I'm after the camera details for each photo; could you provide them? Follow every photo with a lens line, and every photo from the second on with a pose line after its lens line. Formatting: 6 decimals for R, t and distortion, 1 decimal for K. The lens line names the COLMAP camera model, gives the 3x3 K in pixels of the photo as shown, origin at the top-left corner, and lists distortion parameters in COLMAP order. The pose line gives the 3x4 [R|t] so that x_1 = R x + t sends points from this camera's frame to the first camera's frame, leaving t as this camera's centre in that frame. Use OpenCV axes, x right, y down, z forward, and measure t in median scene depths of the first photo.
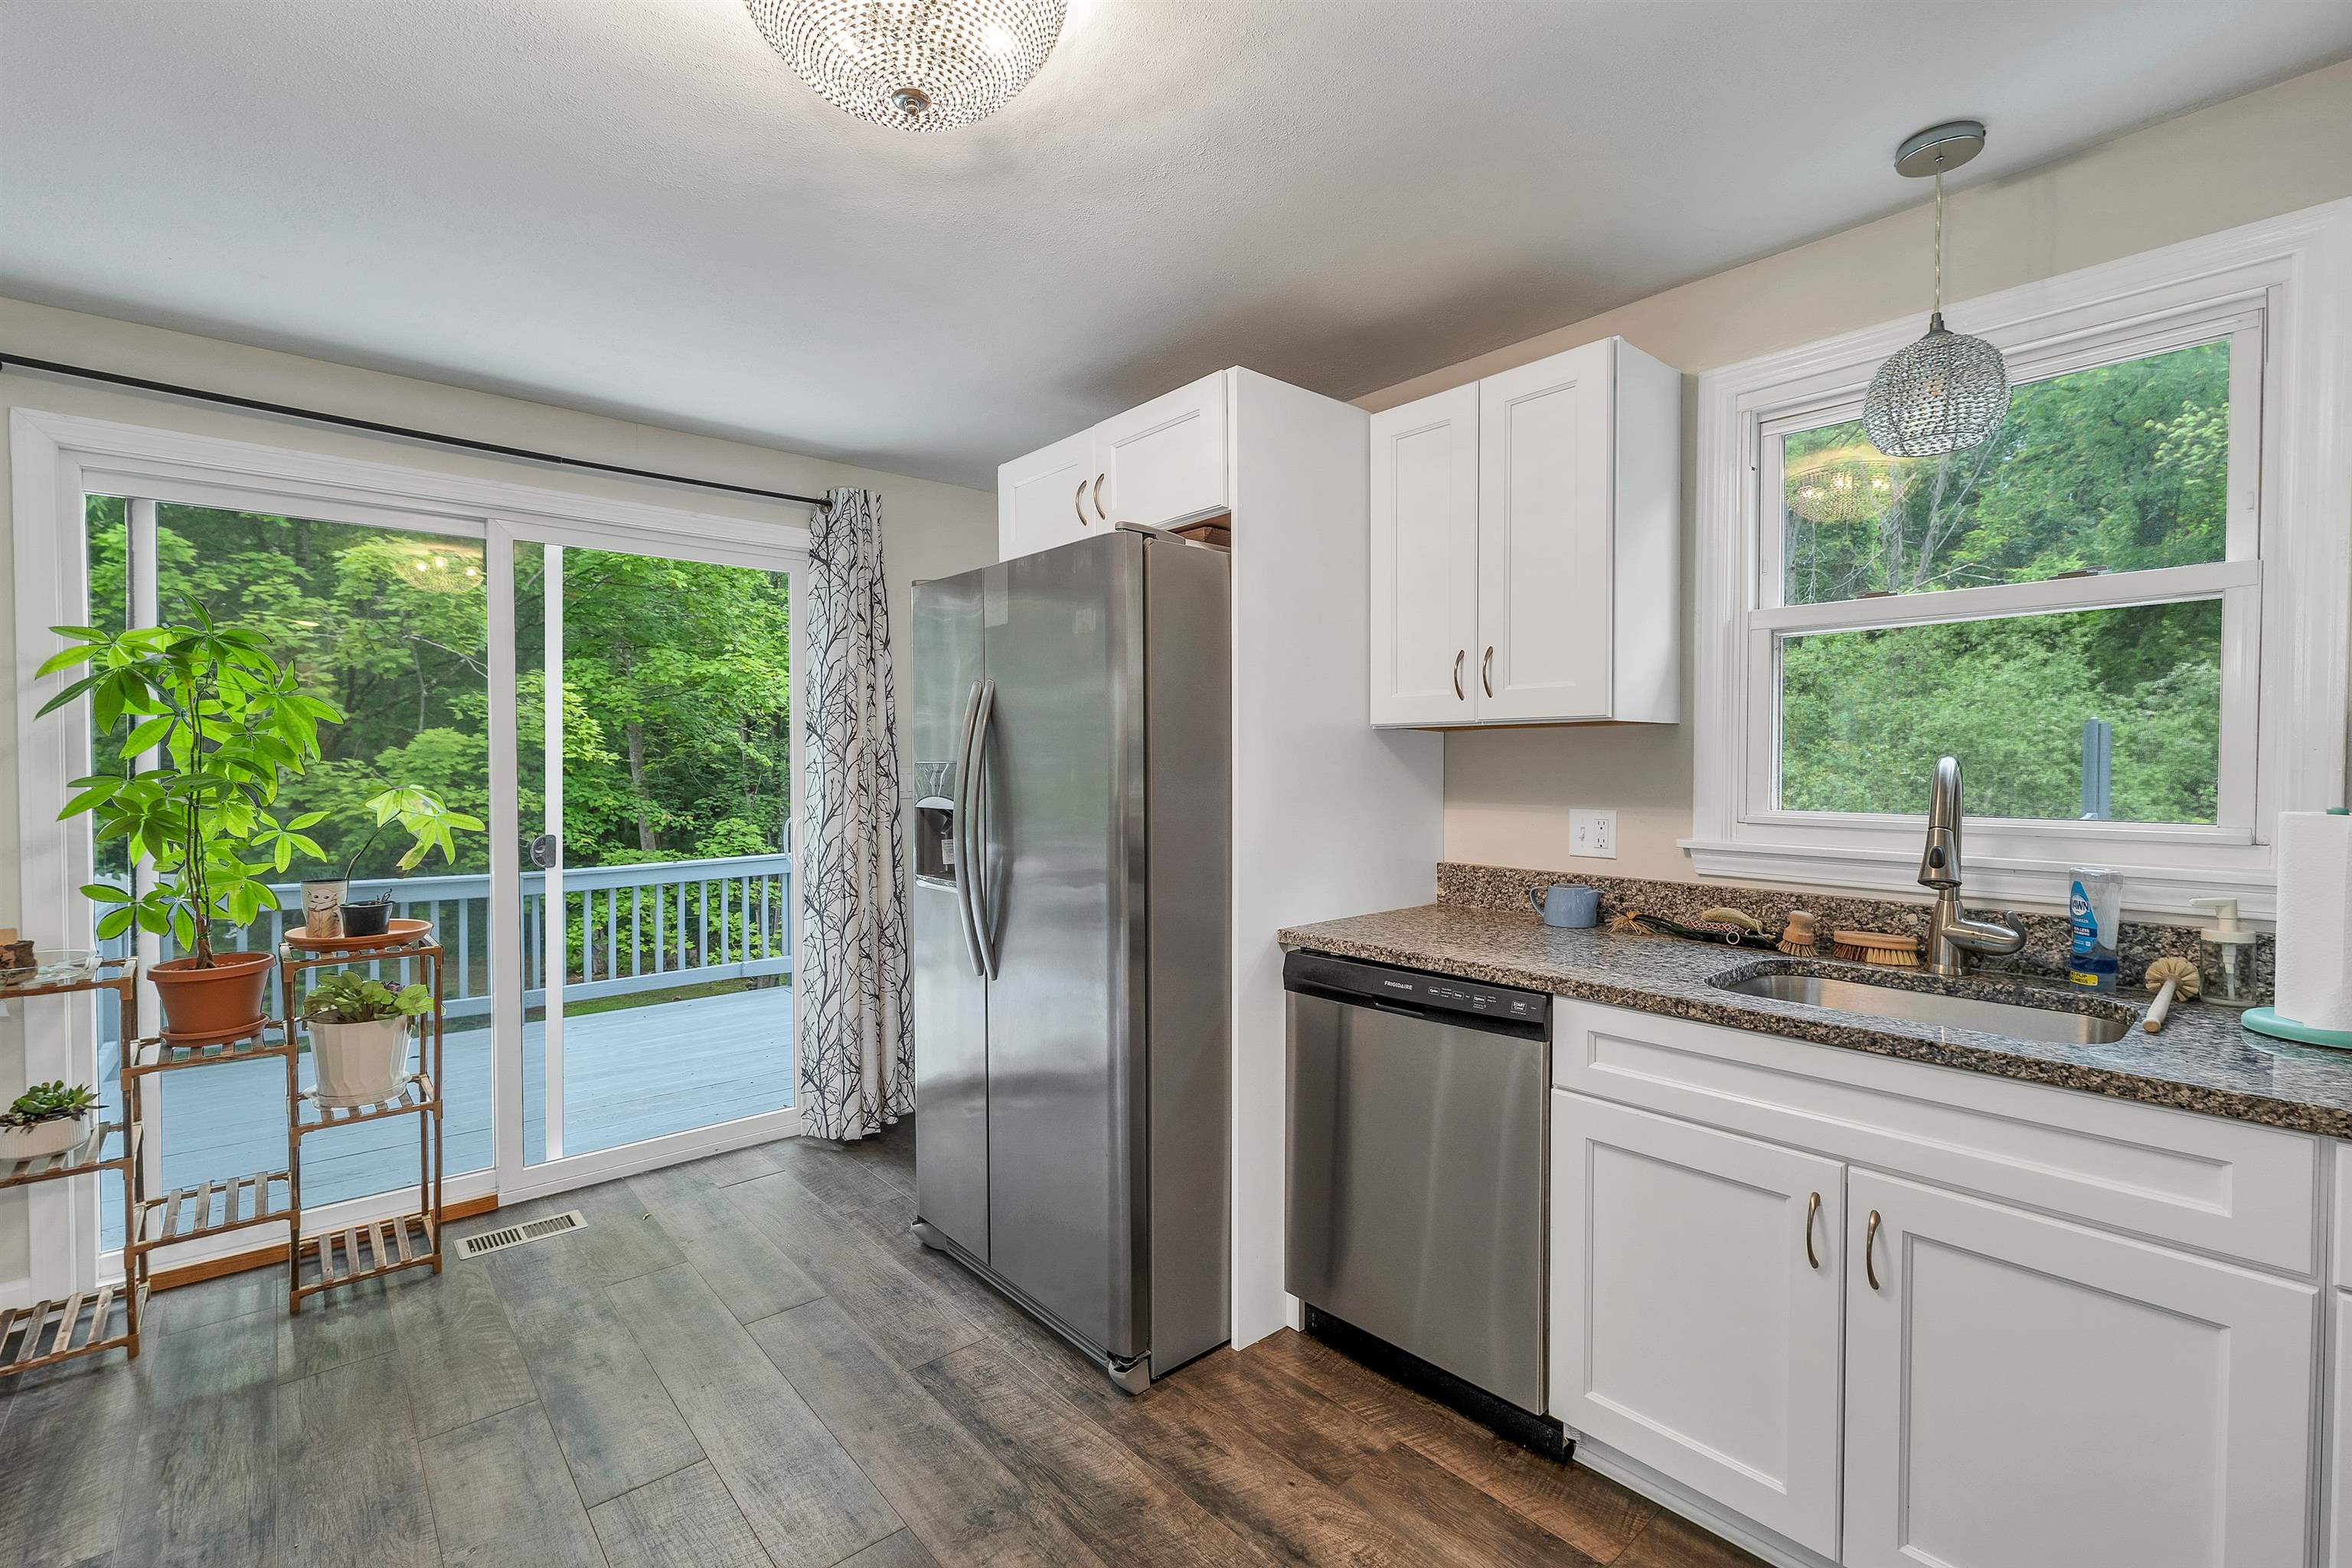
lens RADIAL K [[1018.6, 0, 1176.0], [0, 1018.6, 784.0], [0, 0, 1]] dist [-0.000792, -0.000305]
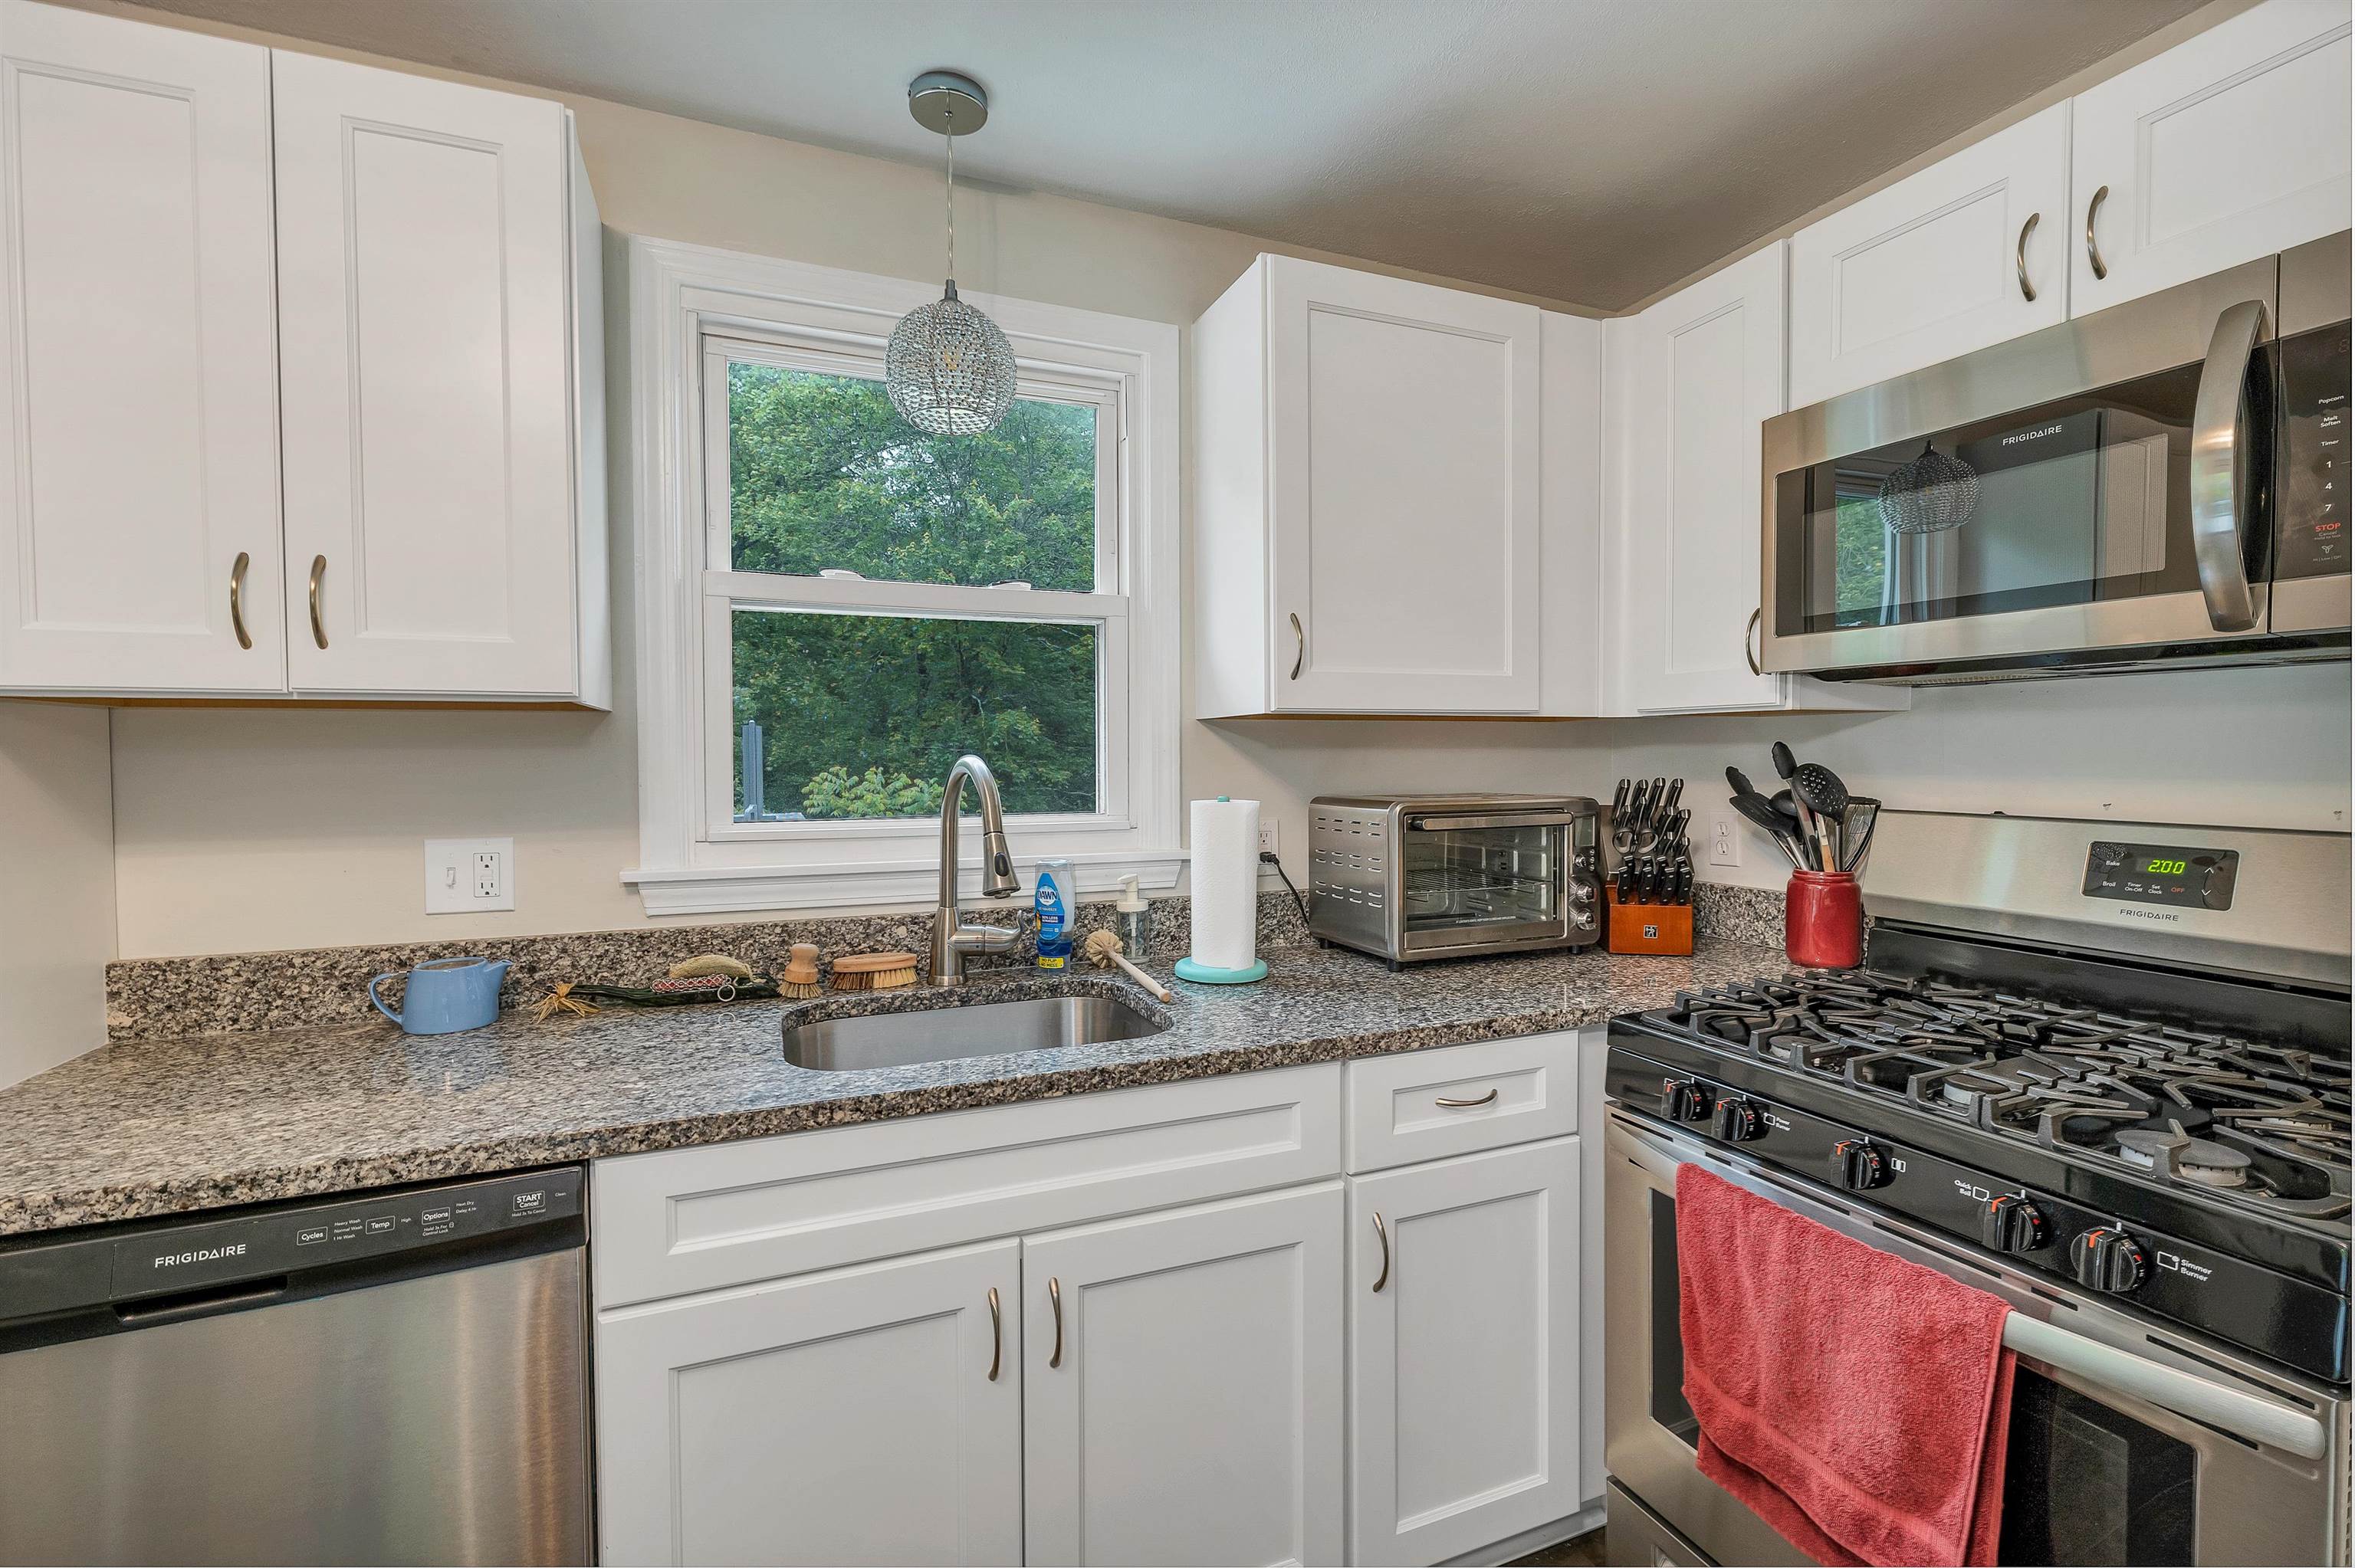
lens RADIAL K [[1025.9, 0, 1175.7], [0, 1025.9, 784.6], [0, 0, 1]] dist [-0.000150, -0.000214]
pose [[0.327906, -0.026926, 0.944327, -0.061635], [0.026593, 0.999461, 0.019264, -0.010572], [-0.944336, 0.018796, 0.328445, 0.386552]]
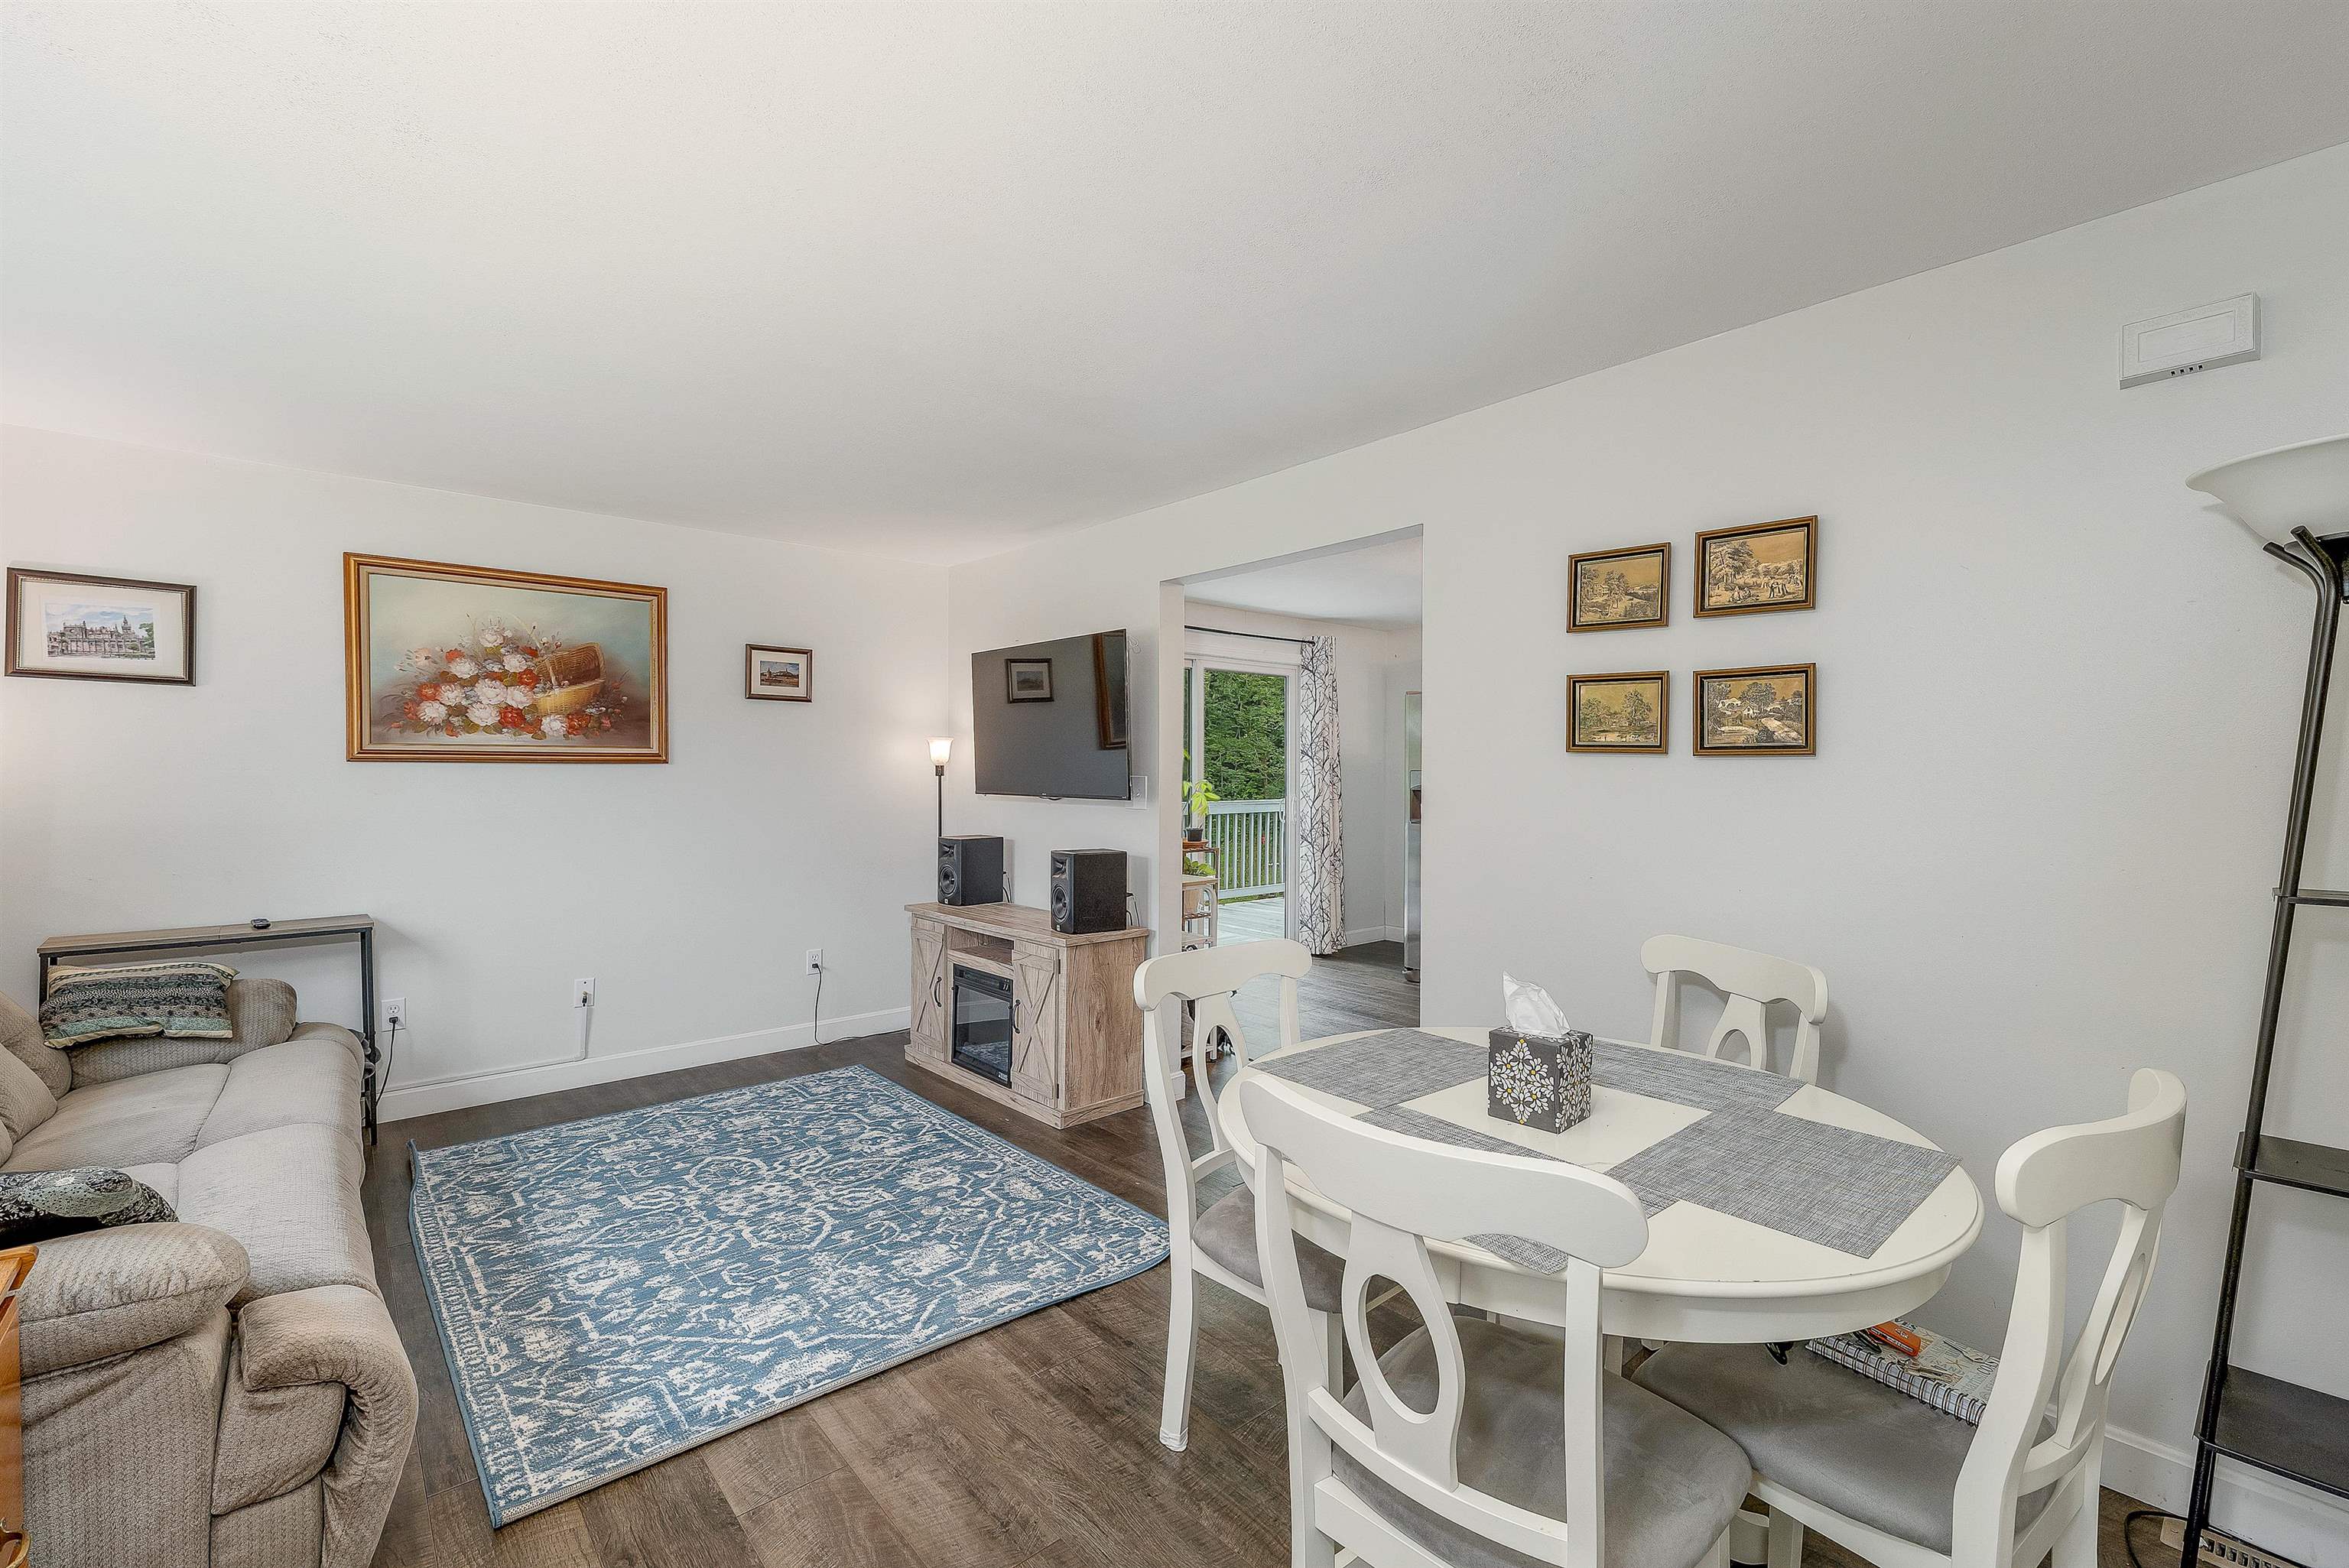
lens RADIAL K [[992.0, 0, 1180.3], [0, 992.0, 780.3], [0, 0, 1]] dist [-0.002157, 0.000314]
pose [[0.999993, 0.003454, -0.001688, -0.922113], [-0.003469, 0.999957, -0.008656, 0.027006], [0.001658, 0.008662, 0.999961, -1.496597]]
